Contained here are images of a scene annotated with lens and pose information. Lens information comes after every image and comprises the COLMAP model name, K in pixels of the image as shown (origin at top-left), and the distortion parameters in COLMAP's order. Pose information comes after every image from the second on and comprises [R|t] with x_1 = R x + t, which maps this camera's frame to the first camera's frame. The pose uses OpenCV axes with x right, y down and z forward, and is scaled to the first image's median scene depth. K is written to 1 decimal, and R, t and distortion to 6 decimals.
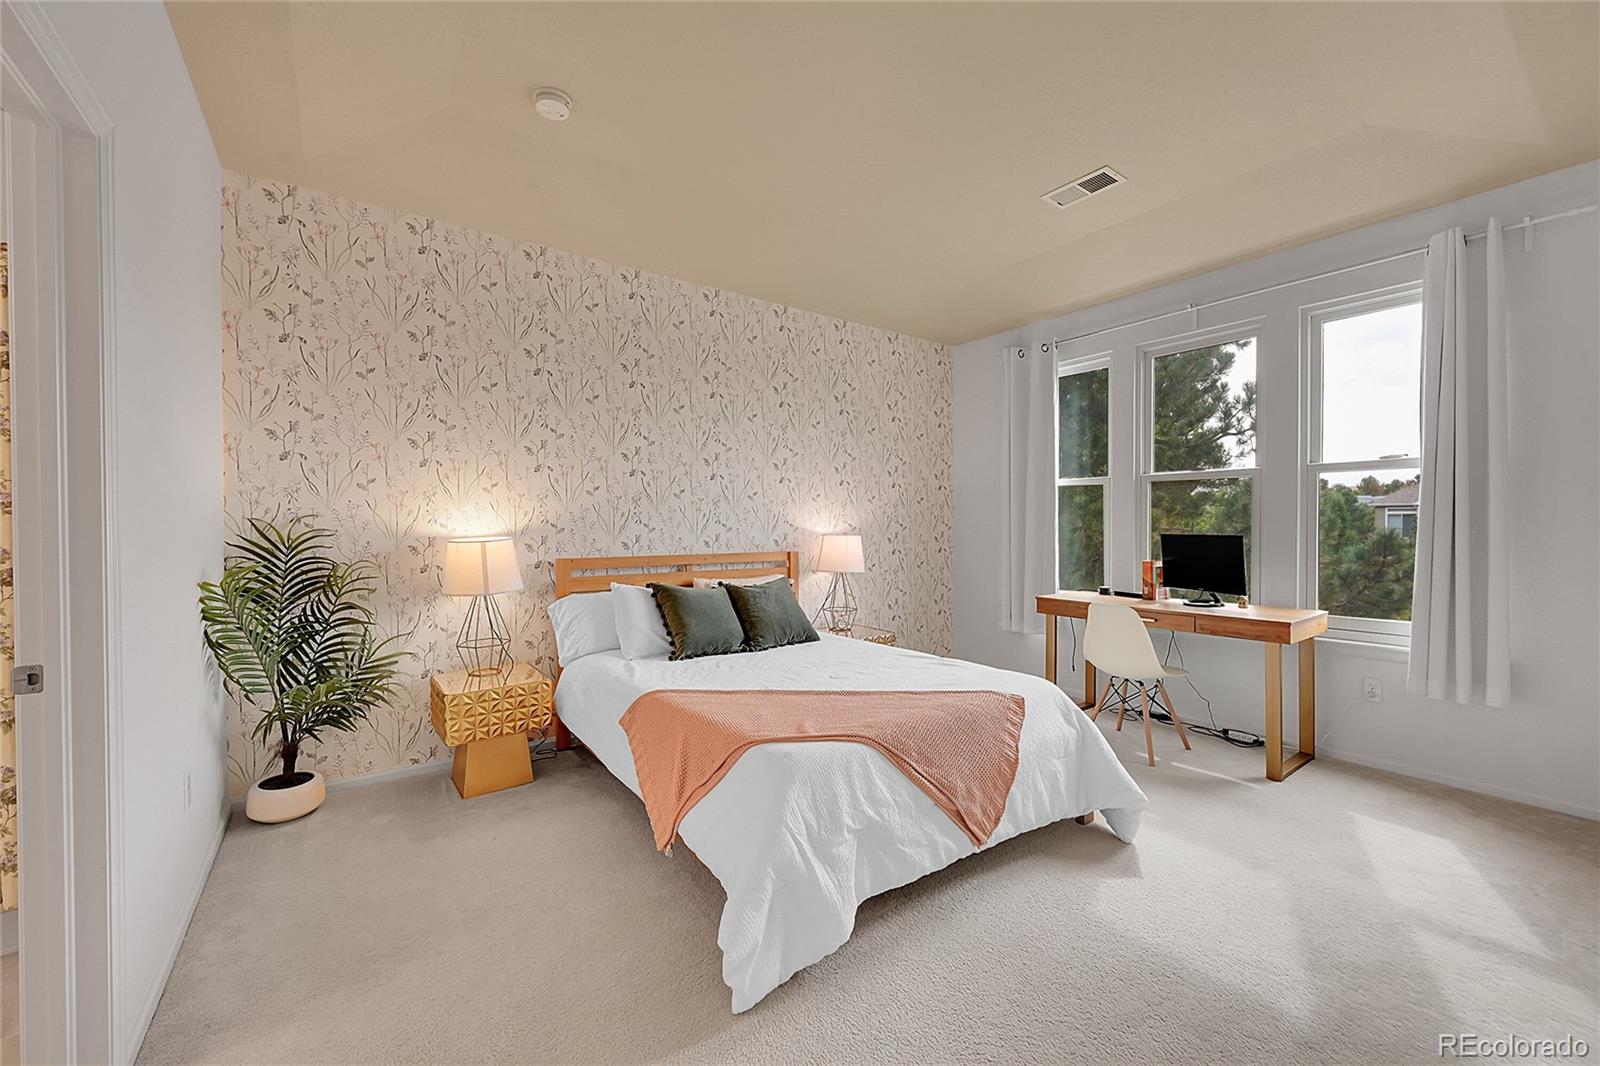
lens RADIAL K [[630.5, 0, 791.2], [0, 630.5, 525.6], [0, 0, 1]] dist [-0.003307, 0.000917]
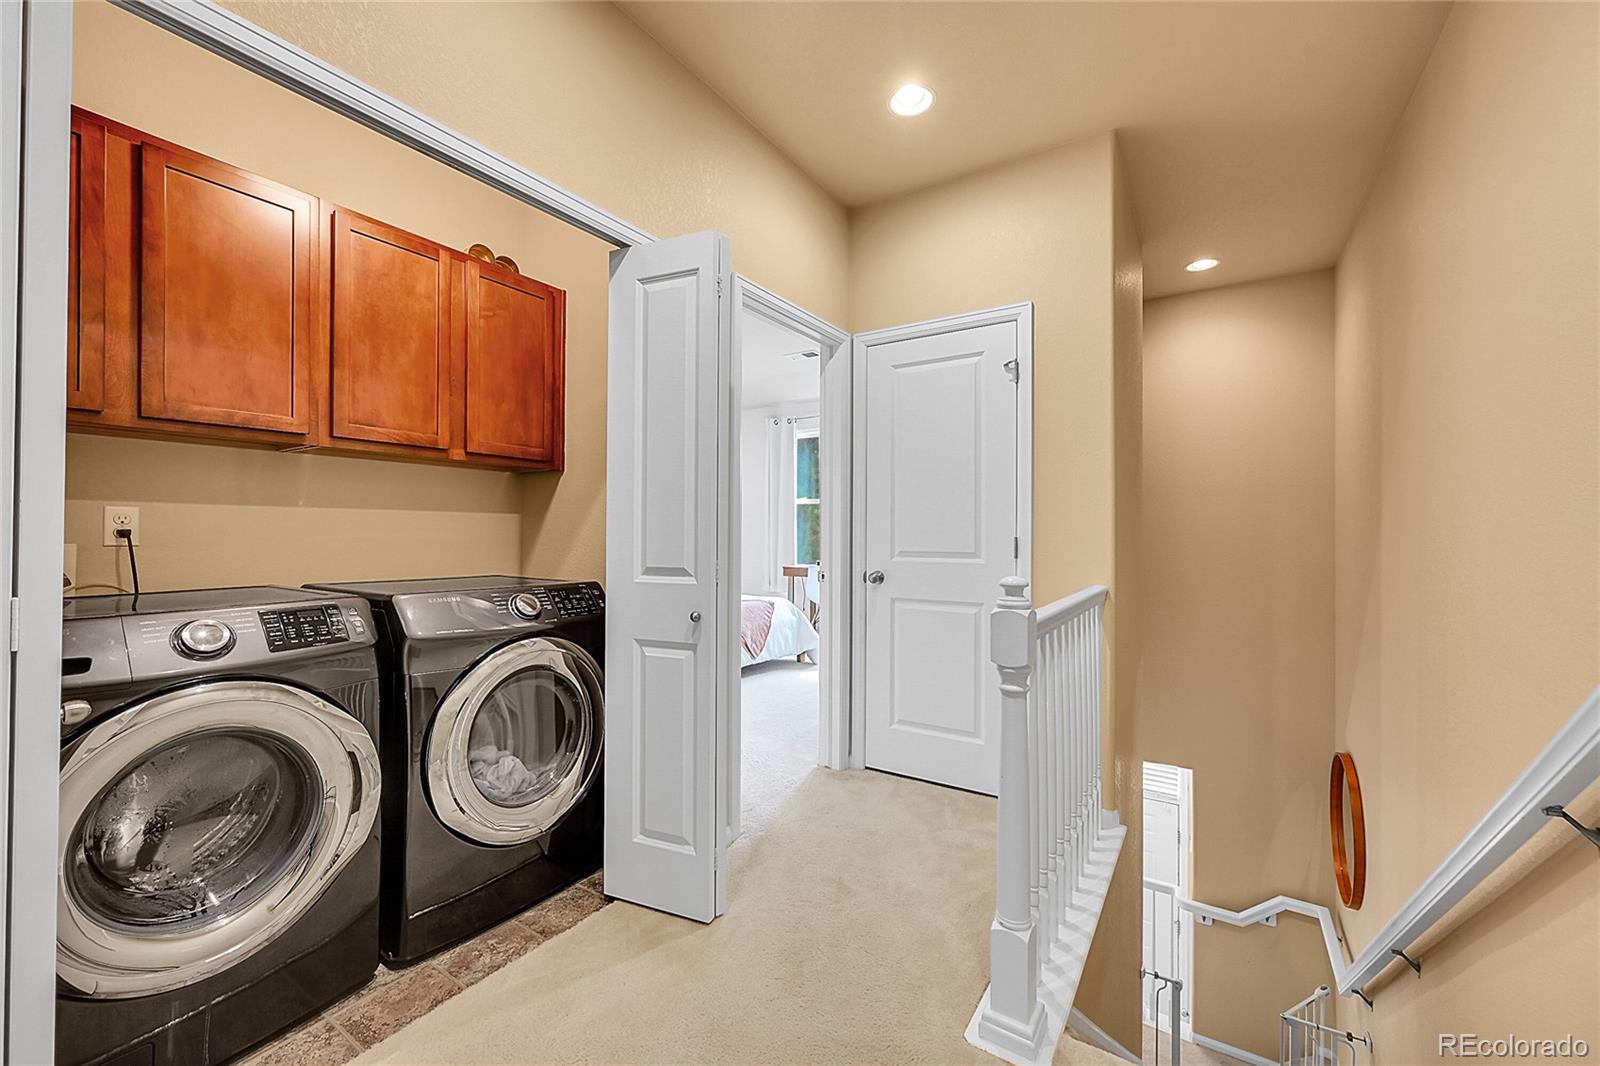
lens RADIAL K [[630.5, 0, 798.5], [0, 630.5, 531.1], [0, 0, 1]] dist [-0.003307, 0.000917]
pose [[0.931362, 0.003597, 0.364078, -0.206446], [0.000619, 0.999934, -0.011462, 0.033352], [-0.364095, 0.010901, 0.931298, -0.638276]]
